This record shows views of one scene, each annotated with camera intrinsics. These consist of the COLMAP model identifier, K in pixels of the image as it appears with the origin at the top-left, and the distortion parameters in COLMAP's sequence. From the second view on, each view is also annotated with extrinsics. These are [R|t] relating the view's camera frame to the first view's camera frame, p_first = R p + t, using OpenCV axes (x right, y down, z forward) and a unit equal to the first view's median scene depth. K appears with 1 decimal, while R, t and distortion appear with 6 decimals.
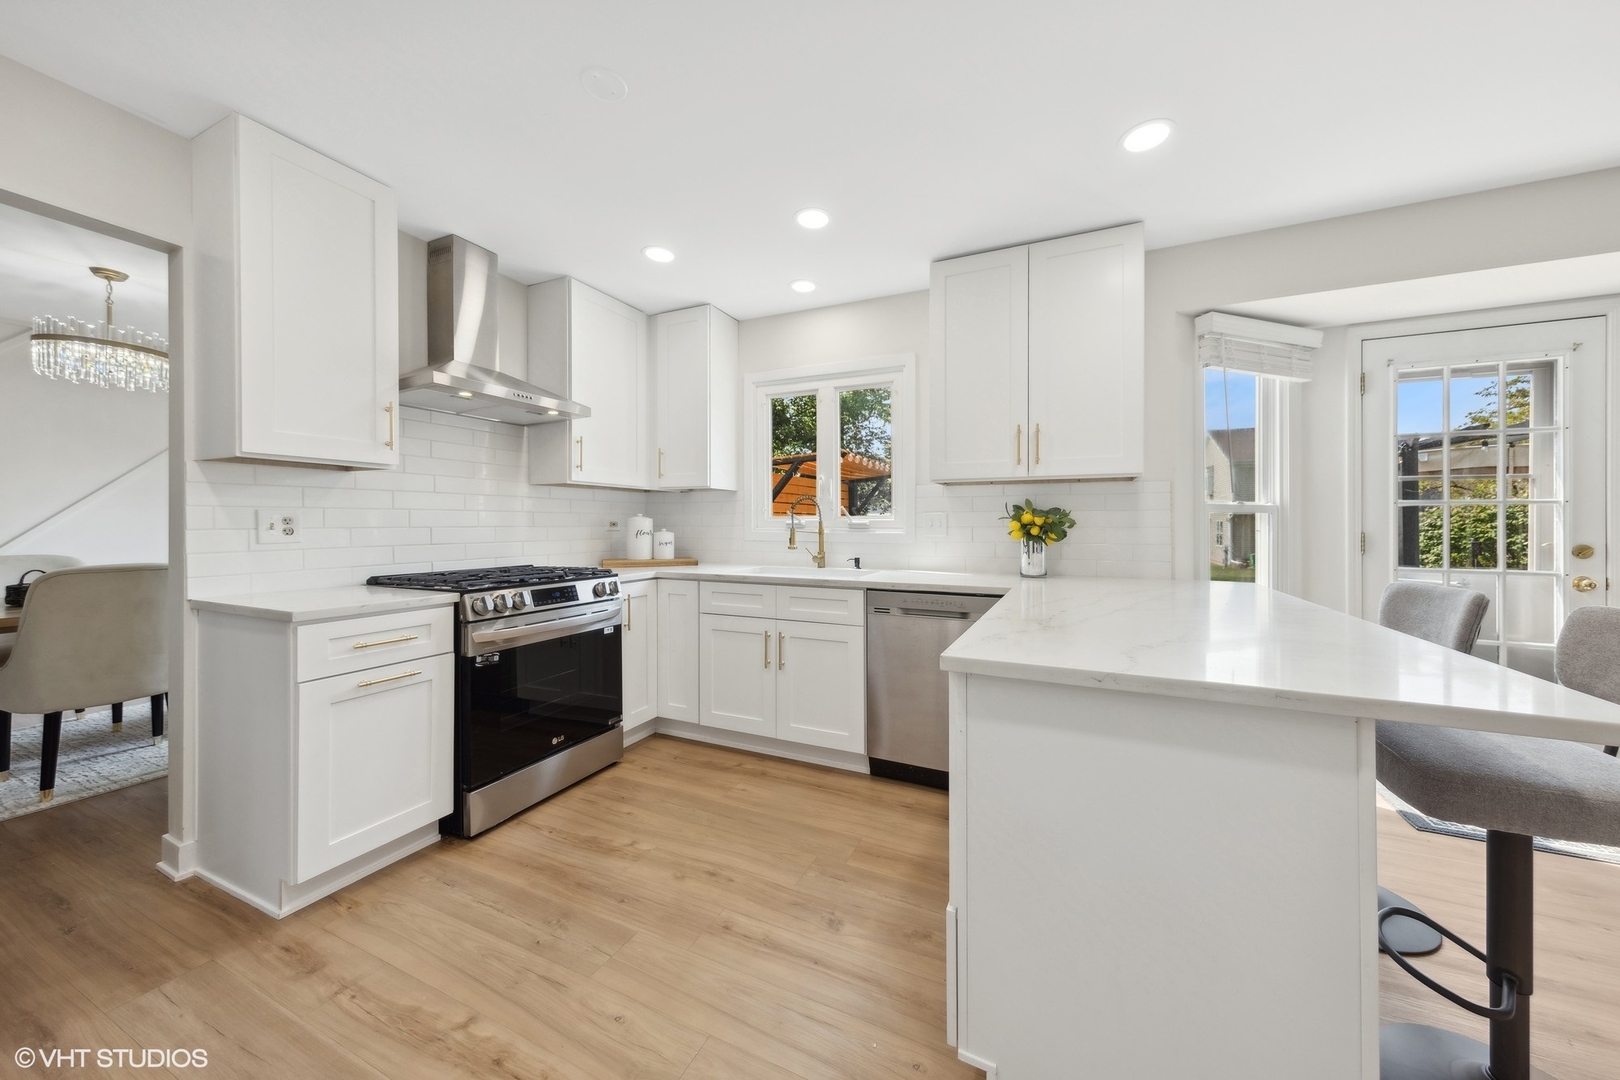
lens RADIAL K [[559.4, 0, 820.3], [0, 559.4, 525.2], [0, 0, 1]] dist [0.004063, -0.000376]
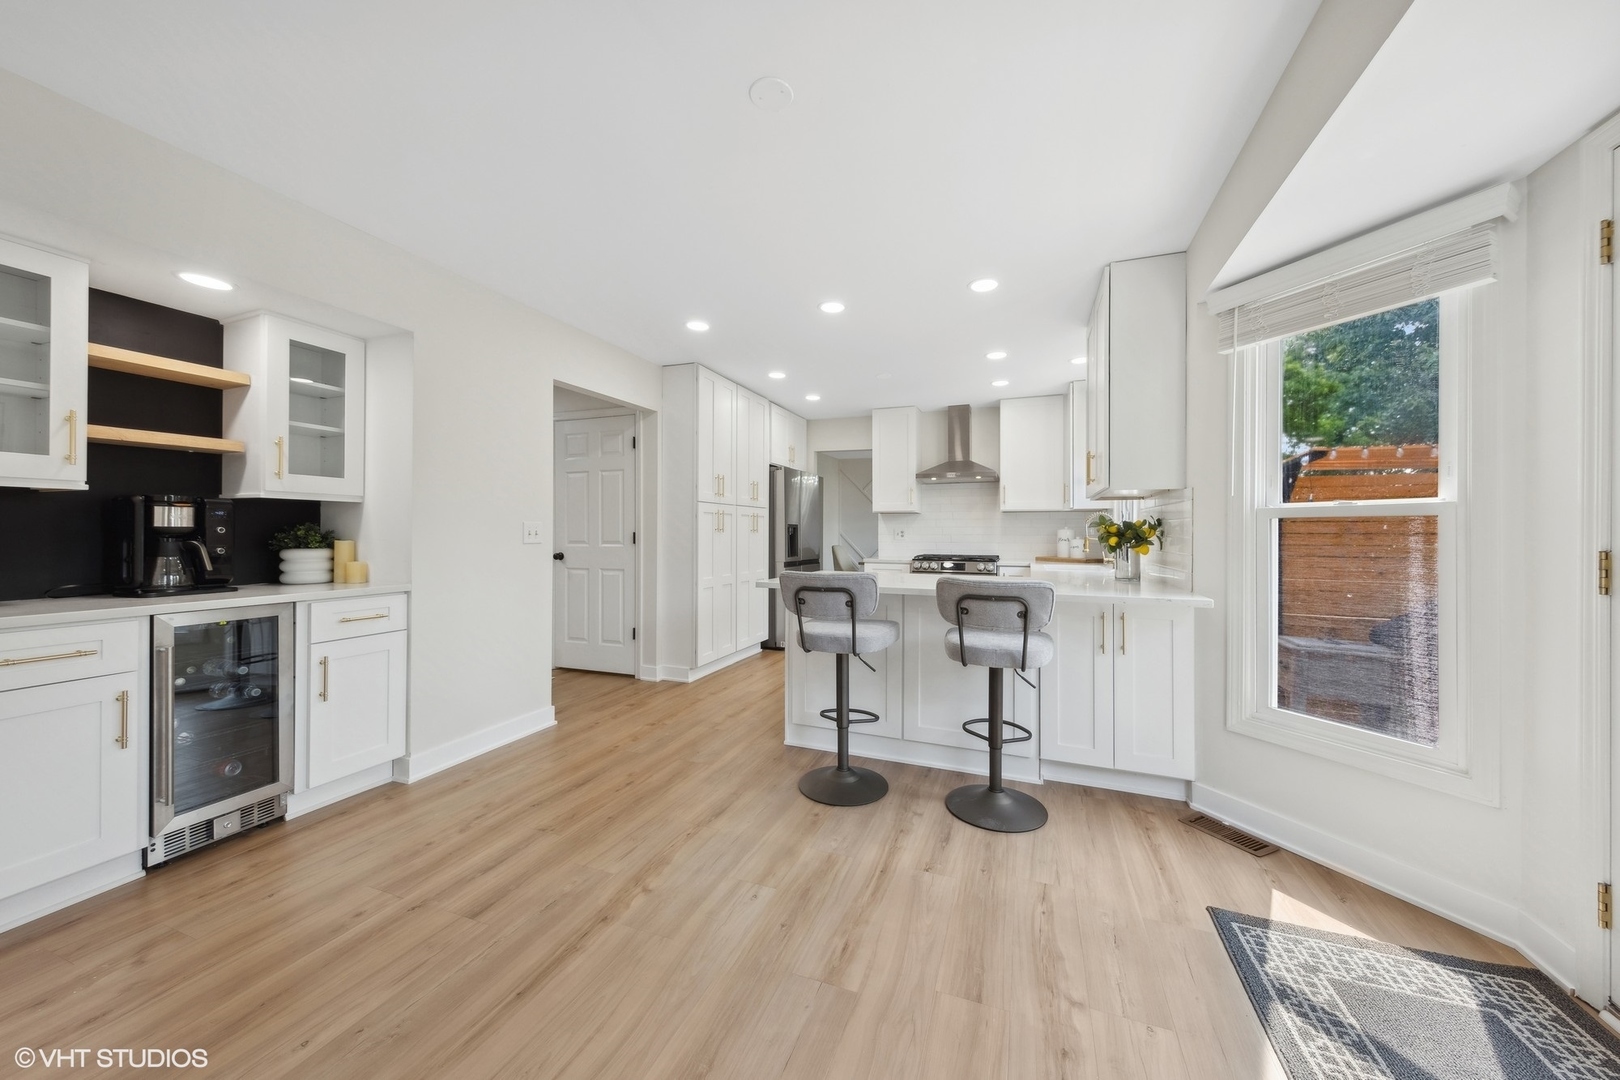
lens RADIAL K [[559.4, 0, 812.6], [0, 559.4, 530.2], [0, 0, 1]] dist [0.004063, -0.000376]
pose [[0.049968, -0.007194, -0.998725, 1.531811], [-0.005307, 0.999958, -0.007469, 0.003977], [0.998737, 0.005673, 0.049928, 0.327561]]
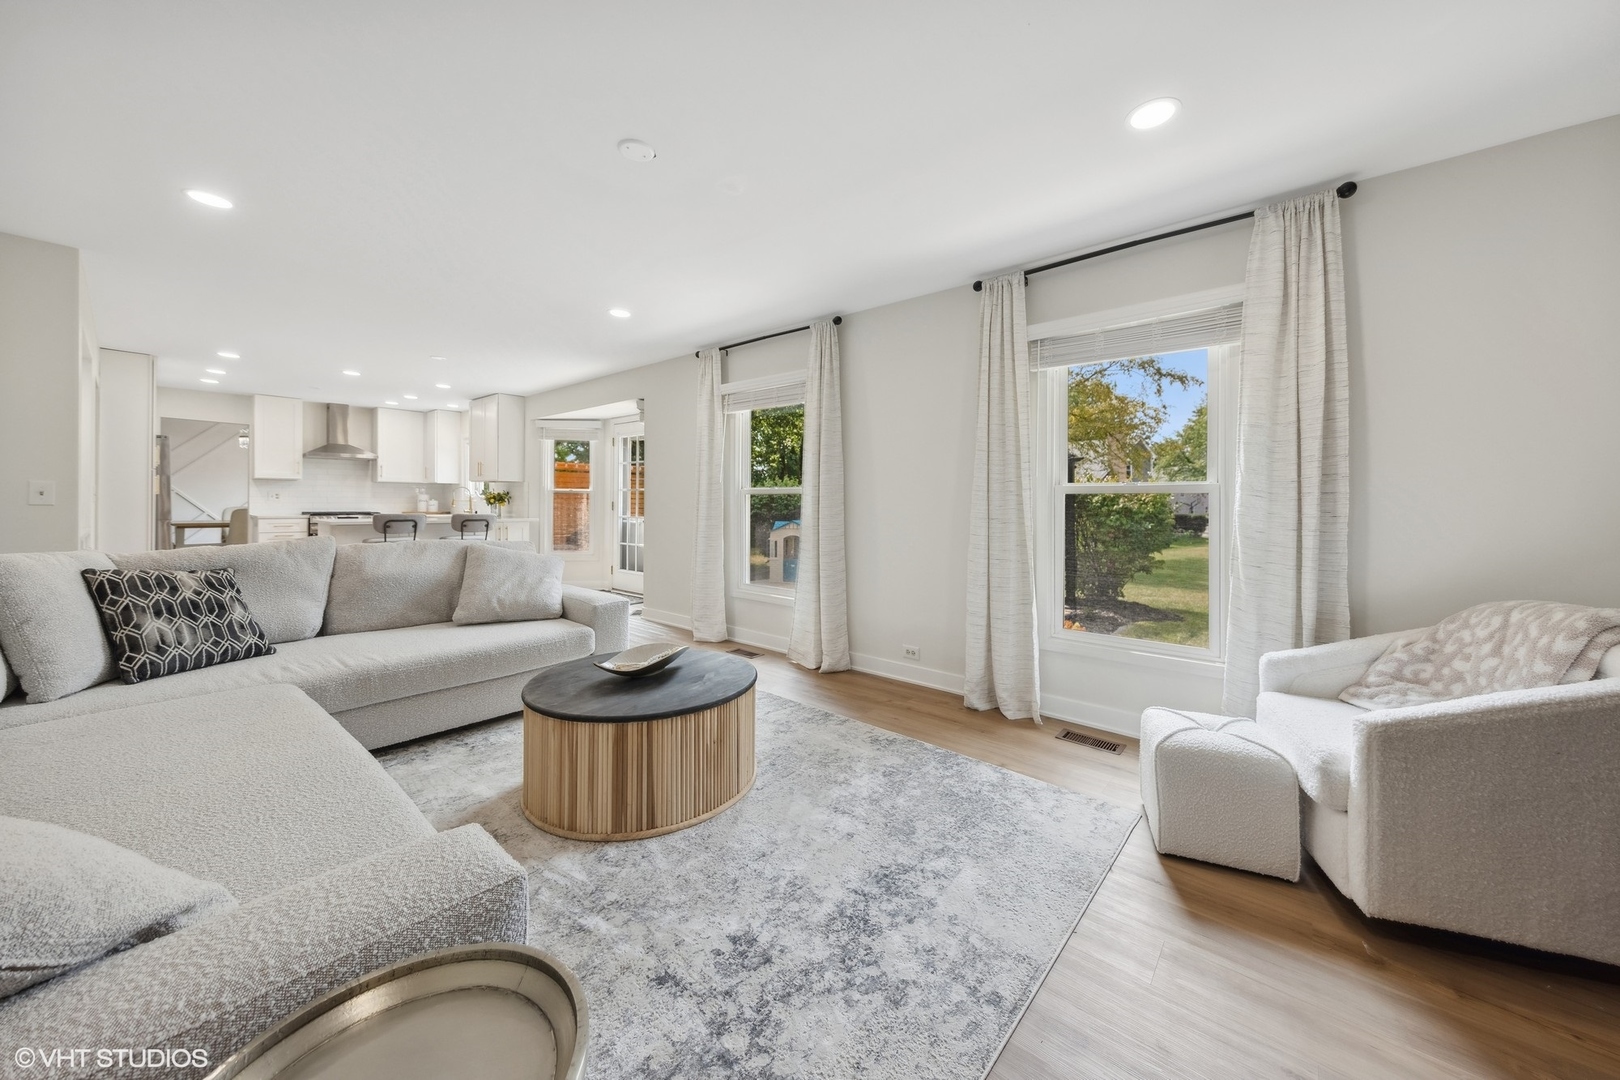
lens RADIAL K [[589.4, 0, 849.2], [0, 589.4, 510.0], [0, 0, 1]] dist [0.001431, 0.000042]
pose [[0.965536, 0.011224, -0.260028, 2.892555], [-0.008147, 0.999884, 0.012907, 0.007018], [0.260143, -0.010343, 0.965515, -1.367393]]
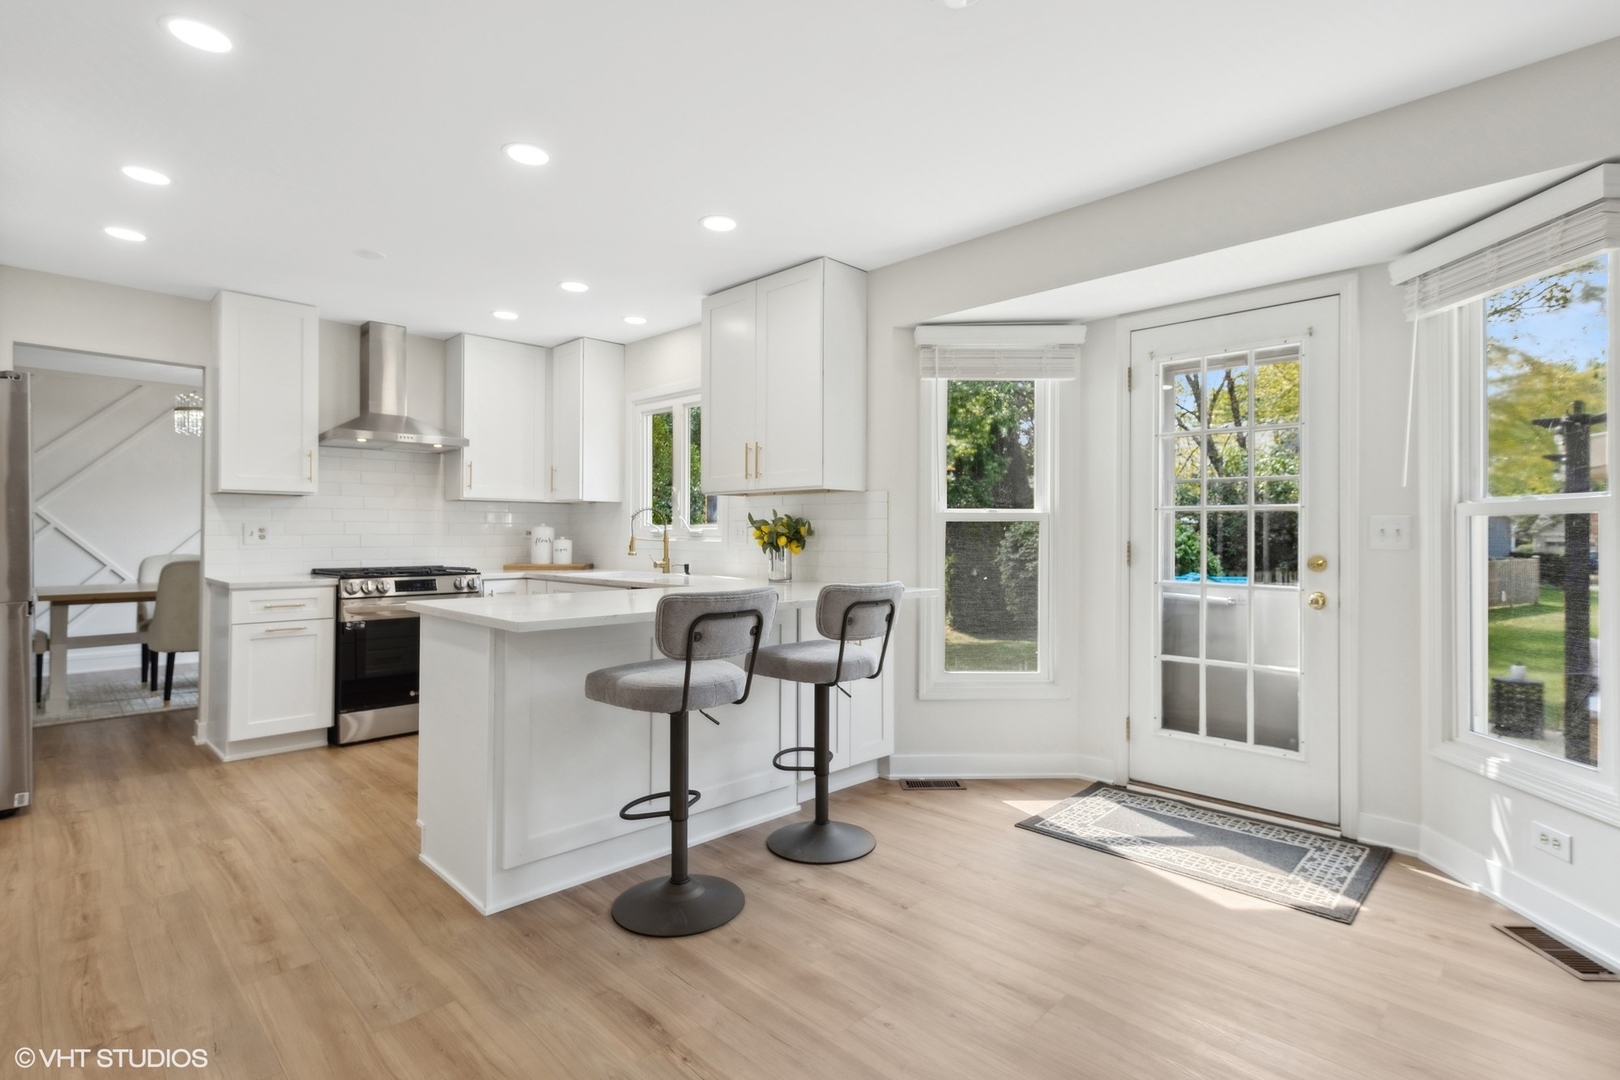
lens RADIAL K [[800.0, 0, 820.6], [0, 800.0, 525.5], [0, 0, 1]] dist [0.003475, 0.001544]
pose [[0.936499, -0.002817, -0.350659, 1.031171], [-0.001810, 0.999916, -0.012865, 0.004187], [0.350665, 0.012683, 0.936415, -0.427309]]
